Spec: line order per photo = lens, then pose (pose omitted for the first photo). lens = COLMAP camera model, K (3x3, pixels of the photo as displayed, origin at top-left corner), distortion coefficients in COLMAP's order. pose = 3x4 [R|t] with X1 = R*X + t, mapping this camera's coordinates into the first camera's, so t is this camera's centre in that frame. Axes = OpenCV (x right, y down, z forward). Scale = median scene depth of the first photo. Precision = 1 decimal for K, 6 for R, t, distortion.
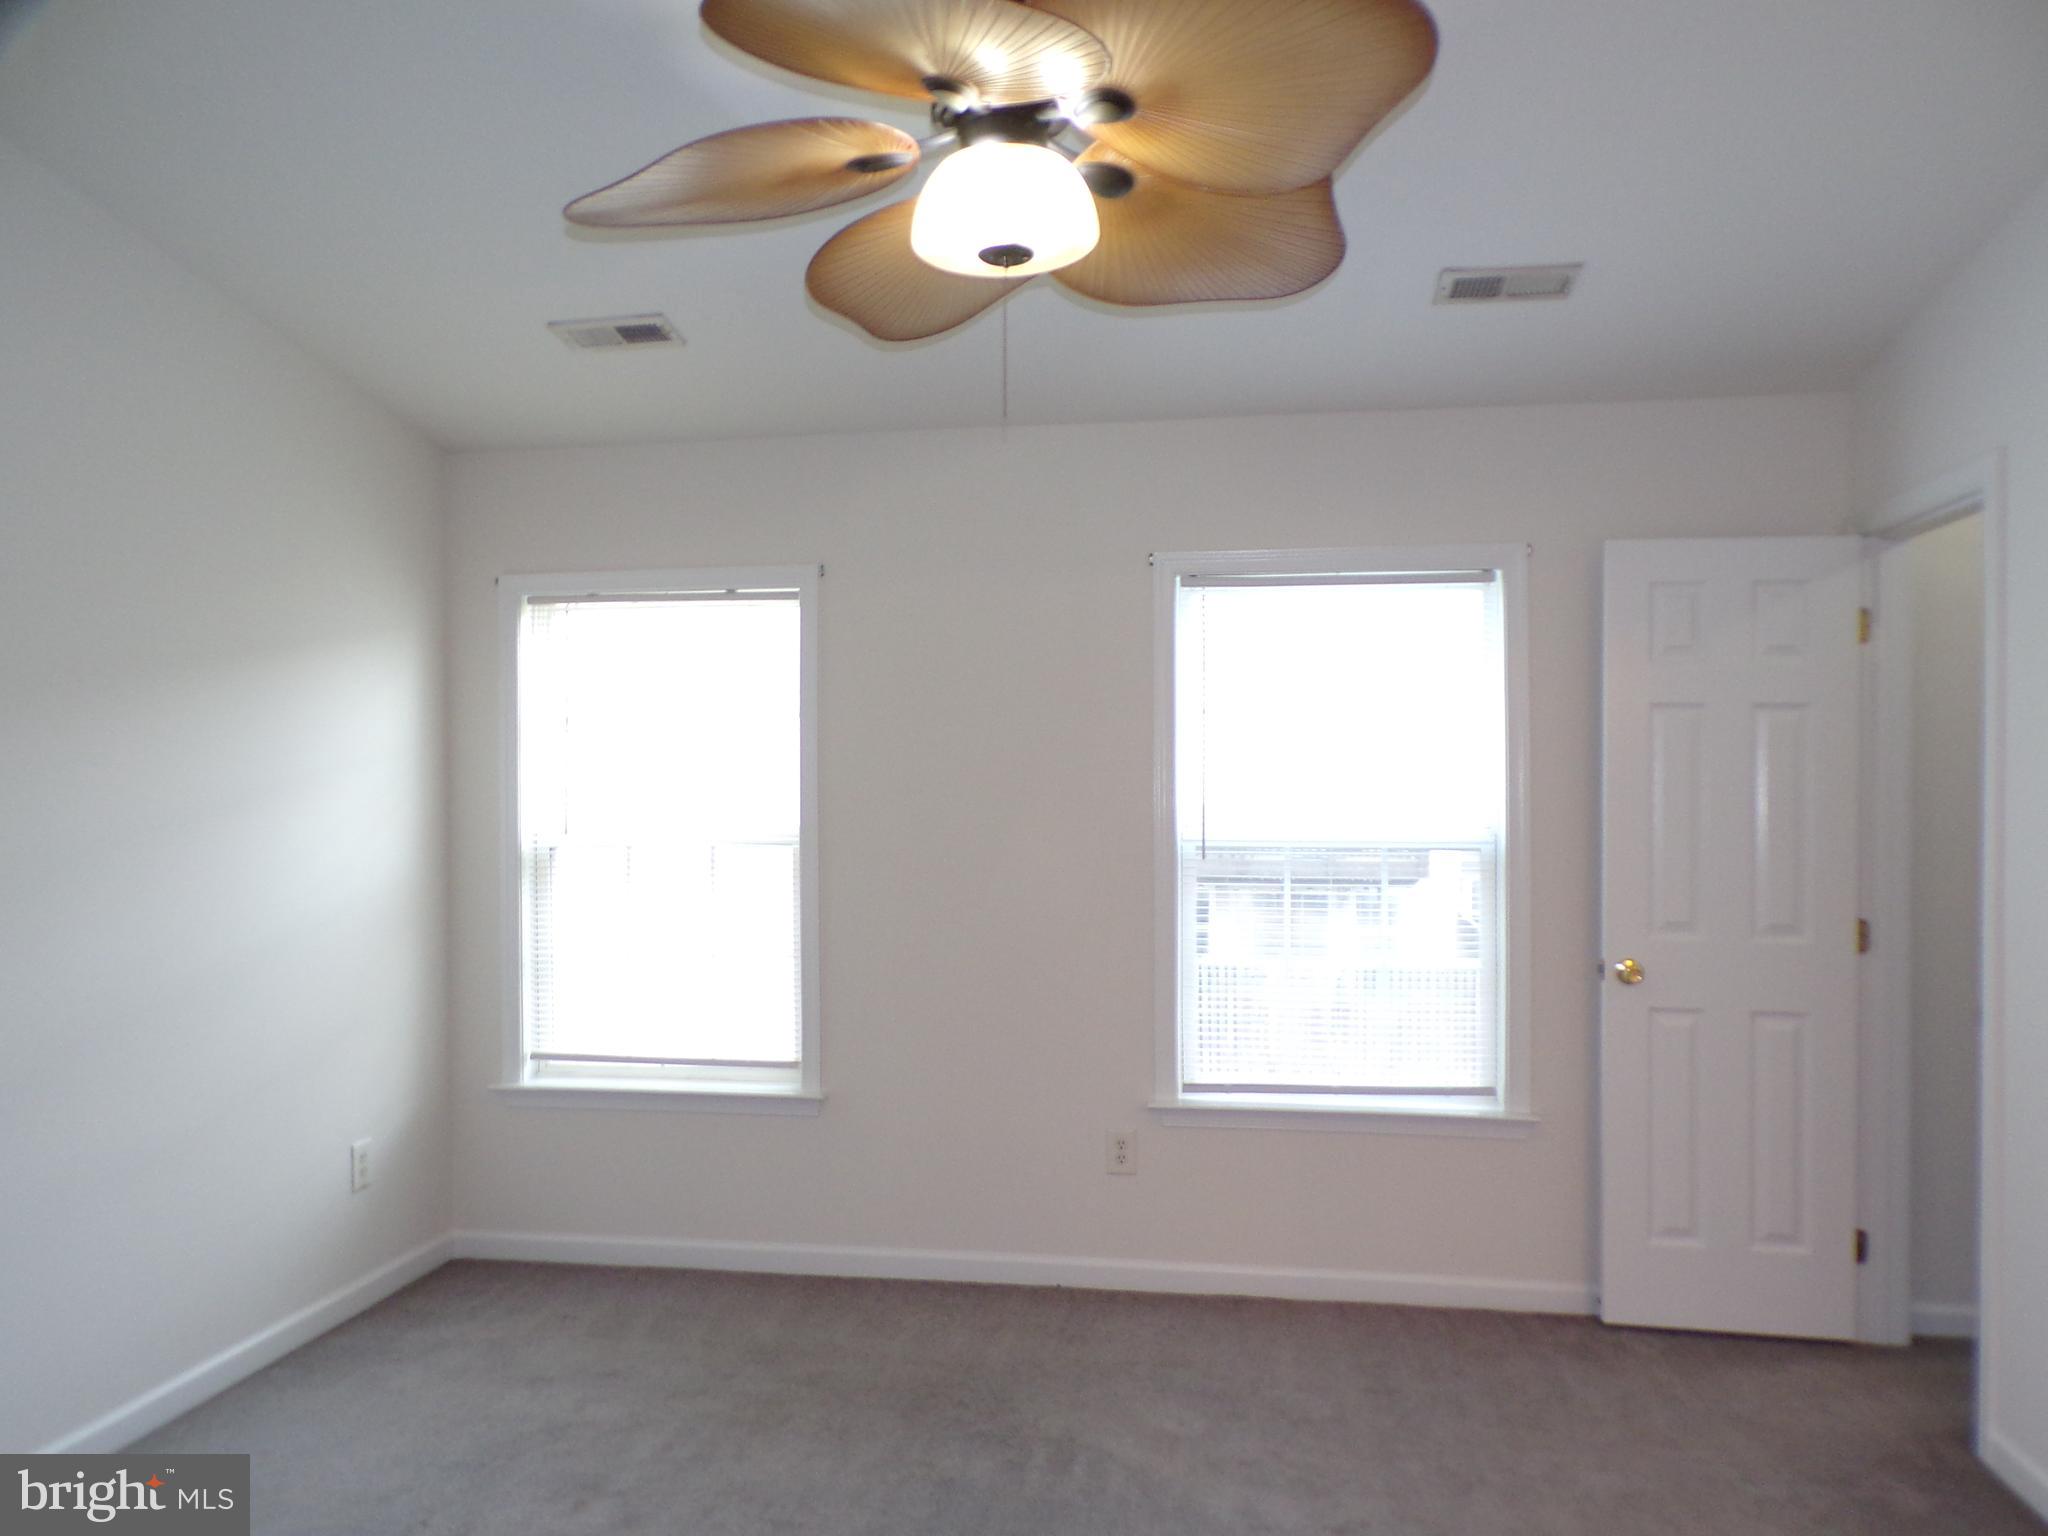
lens RADIAL K [[1412.8, 0, 1022.0], [0, 1412.8, 764.9], [0, 0, 1]] dist [-0.011781, 0.020075]
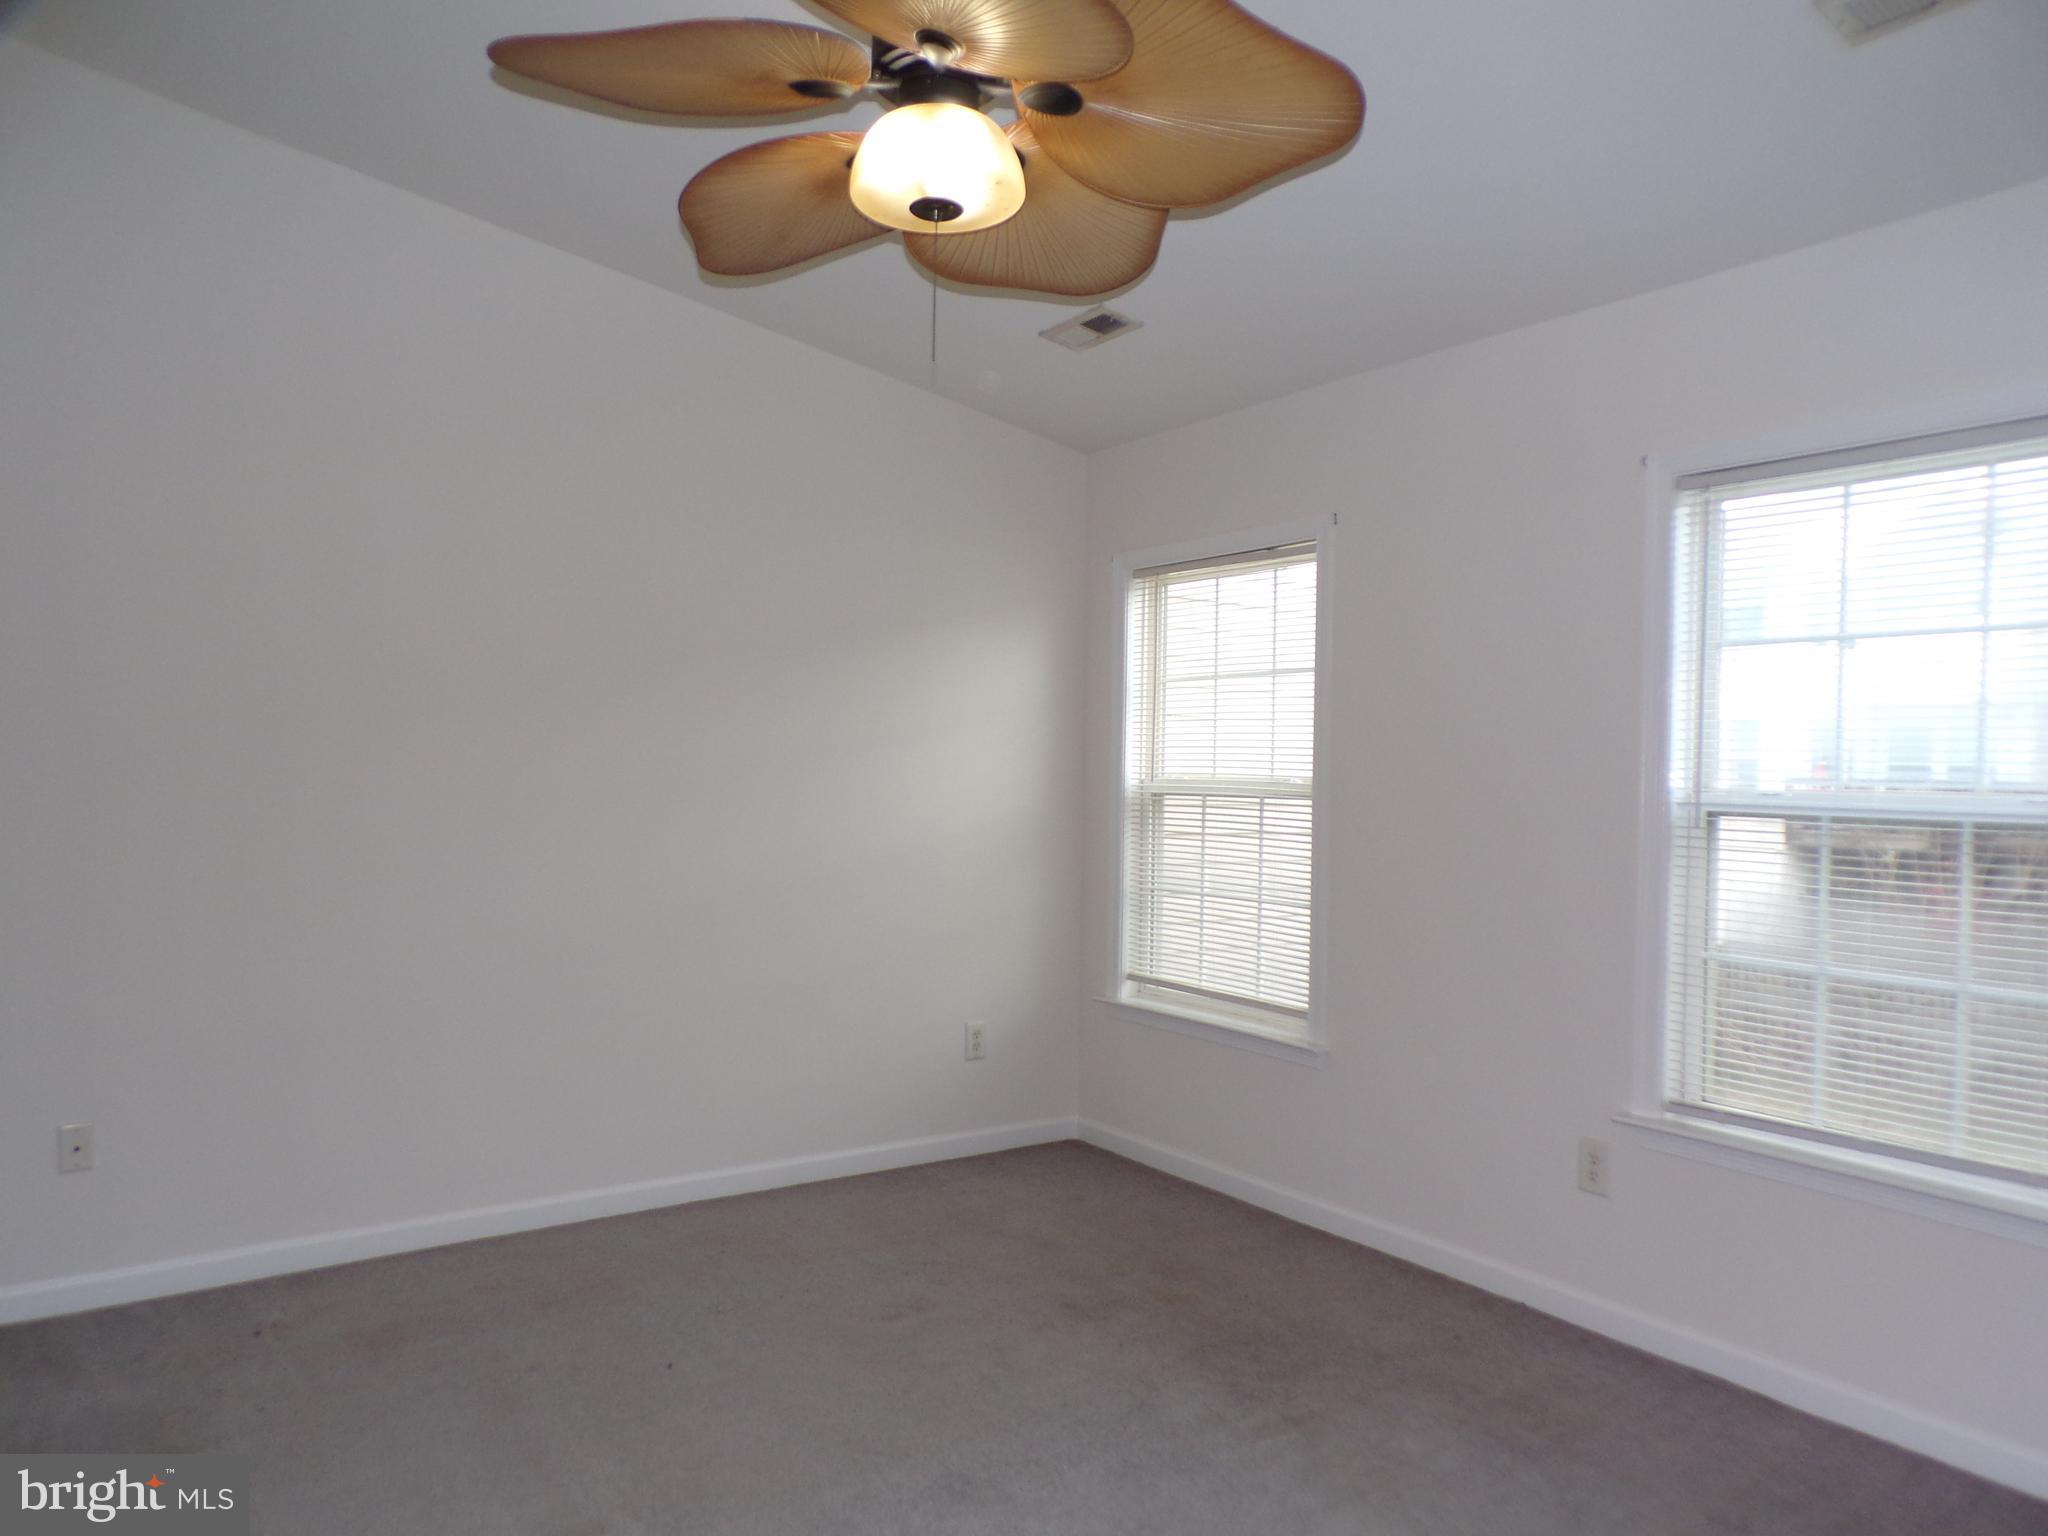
lens RADIAL K [[1412.8, 0, 1009.7], [0, 1412.8, 766.4], [0, 0, 1]] dist [-0.011781, 0.020075]
pose [[0.686025, 0.014921, -0.727425, 0.437638], [-0.002145, 0.999827, 0.018485, 0.018052], [0.727575, -0.011121, 0.685938, 0.163322]]
